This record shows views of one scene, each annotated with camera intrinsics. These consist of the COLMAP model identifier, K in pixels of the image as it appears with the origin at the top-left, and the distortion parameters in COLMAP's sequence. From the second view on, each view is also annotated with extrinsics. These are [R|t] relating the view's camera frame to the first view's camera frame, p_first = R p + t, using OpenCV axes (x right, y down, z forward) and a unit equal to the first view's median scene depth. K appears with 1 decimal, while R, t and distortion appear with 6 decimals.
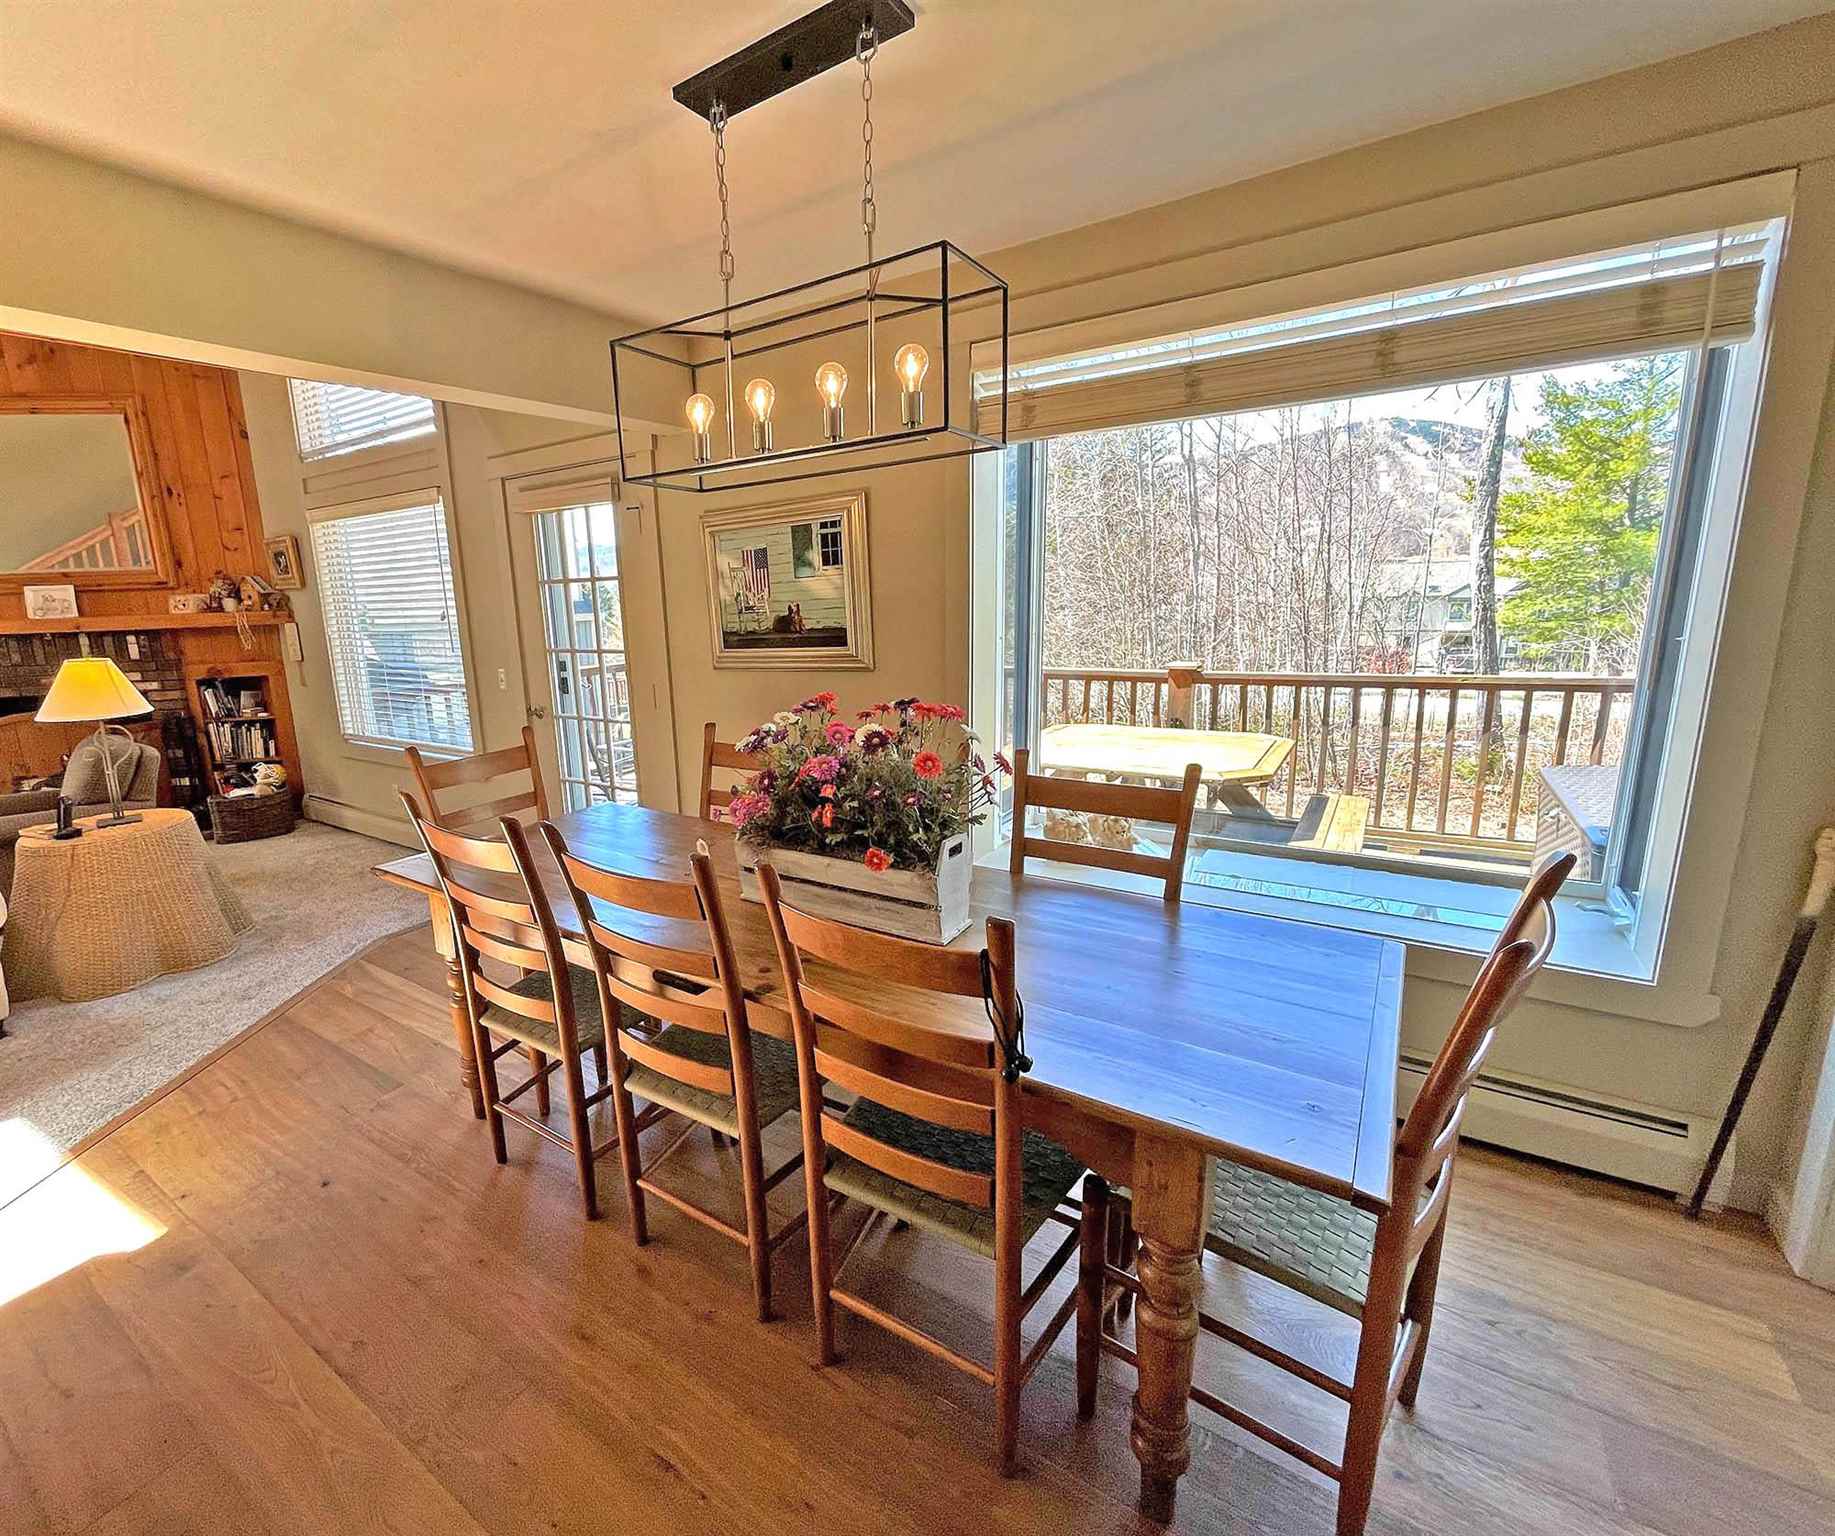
lens RADIAL K [[836.0, 0, 807.8], [0, 836.0, 767.7], [0, 0, 1]] dist [0.001948, 0.000690]
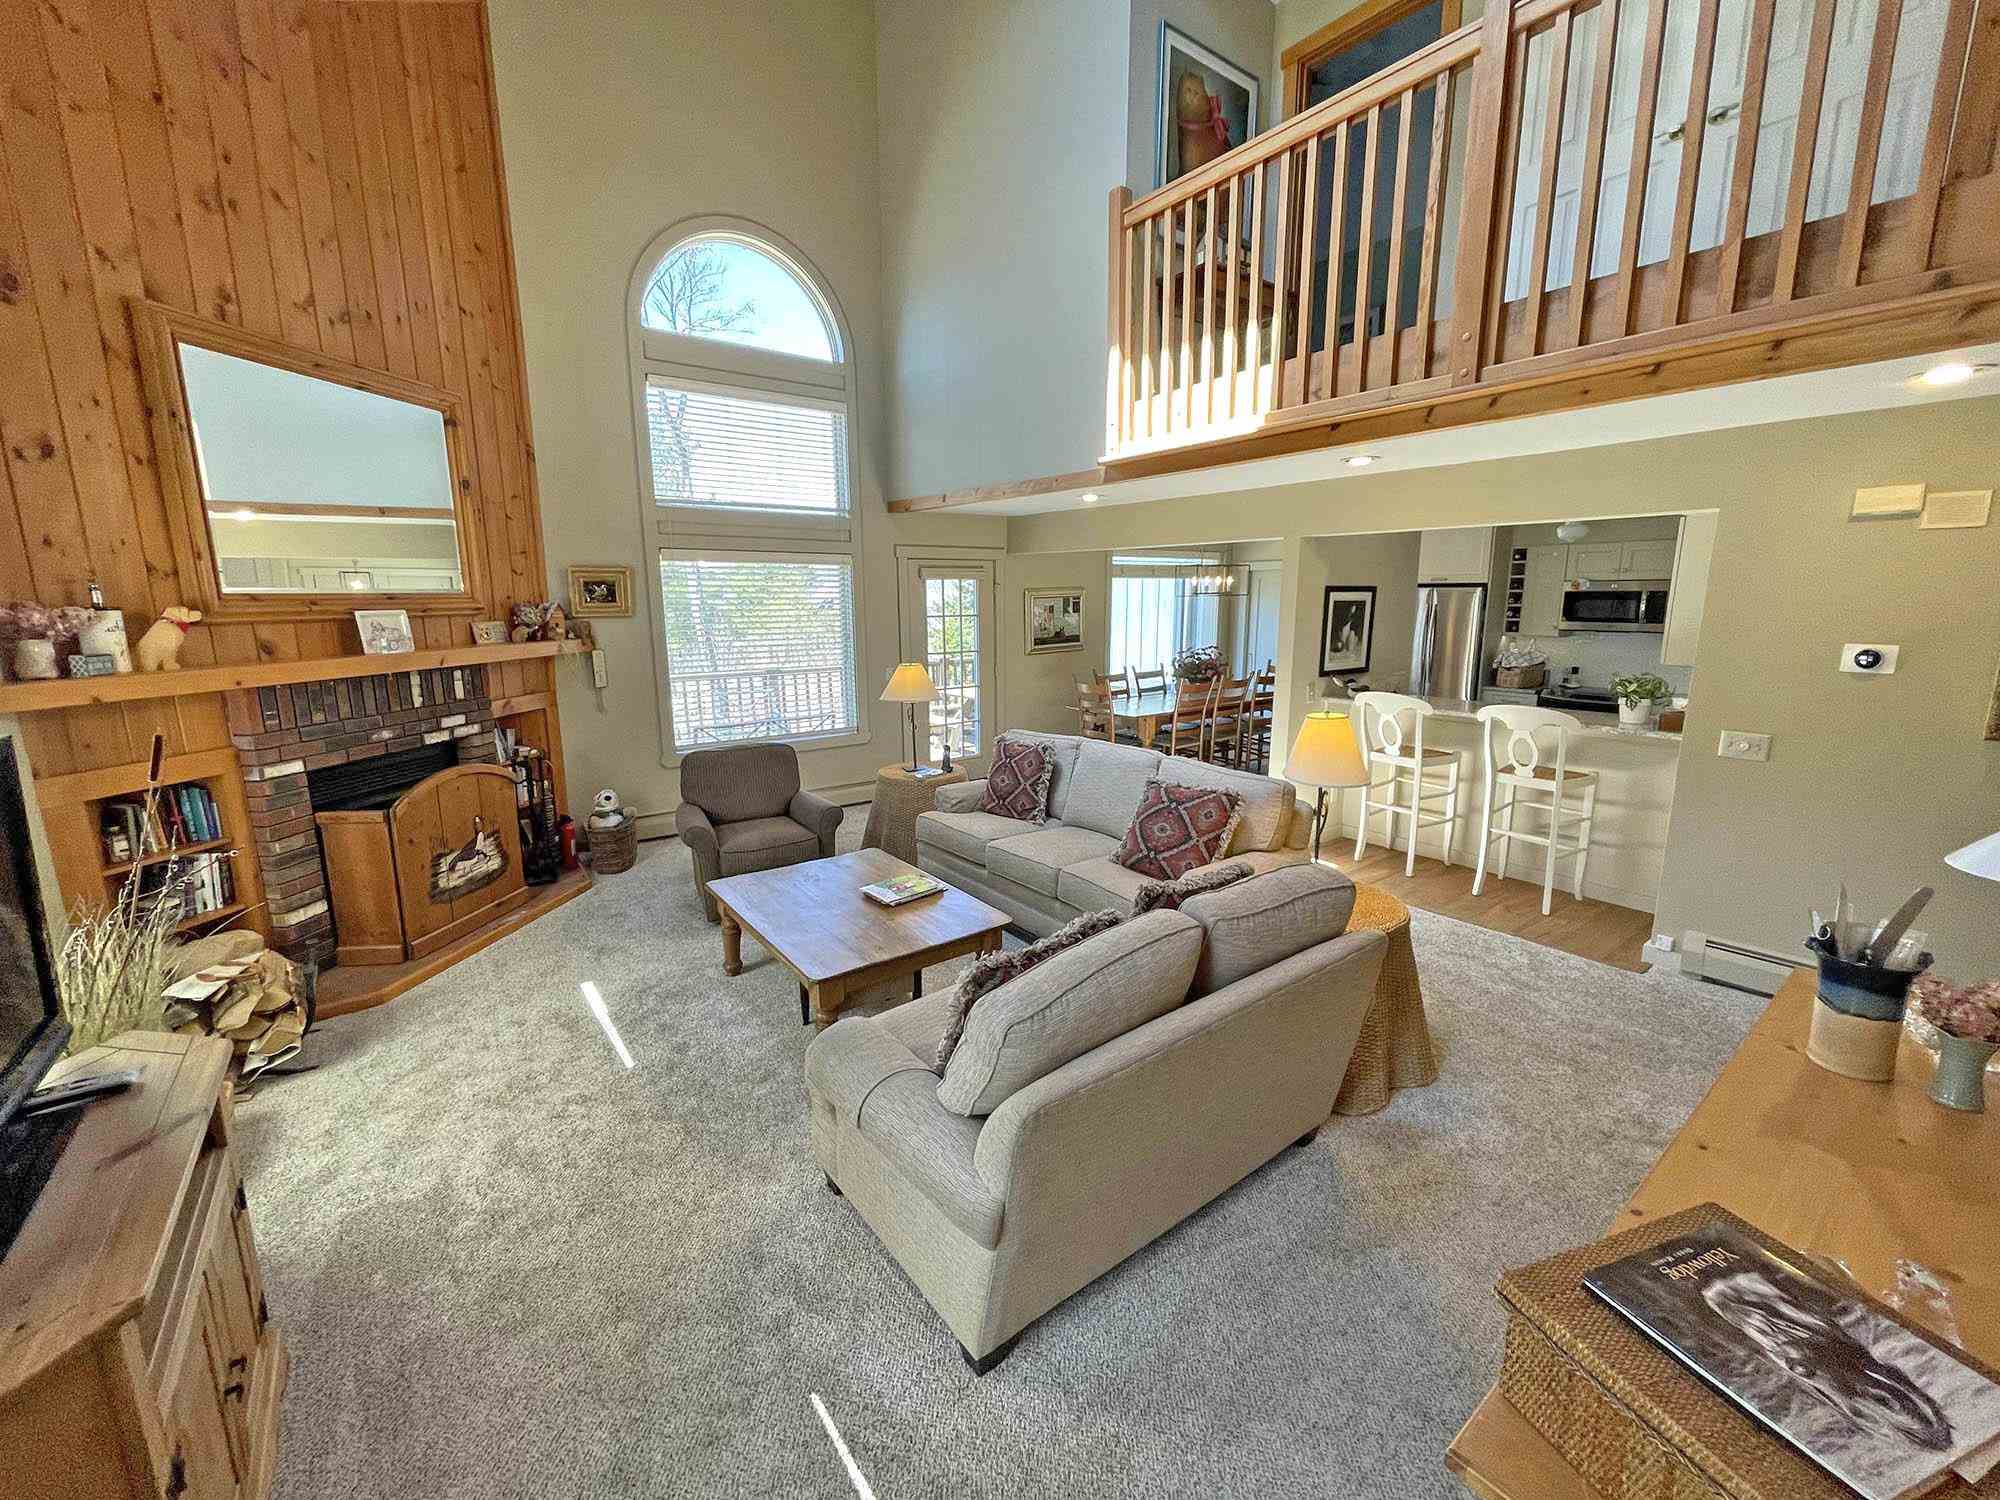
lens RADIAL K [[808.8, 0, 1001.9], [0, 808.8, 744.5], [0, 0, 1]] dist [0.000526, 0.000193]
pose [[0.292023, -0.139482, 0.946186, -1.420390], [0.193830, 0.977410, 0.084262, -0.048480], [-0.936564, 0.158793, 0.312462, 0.251389]]
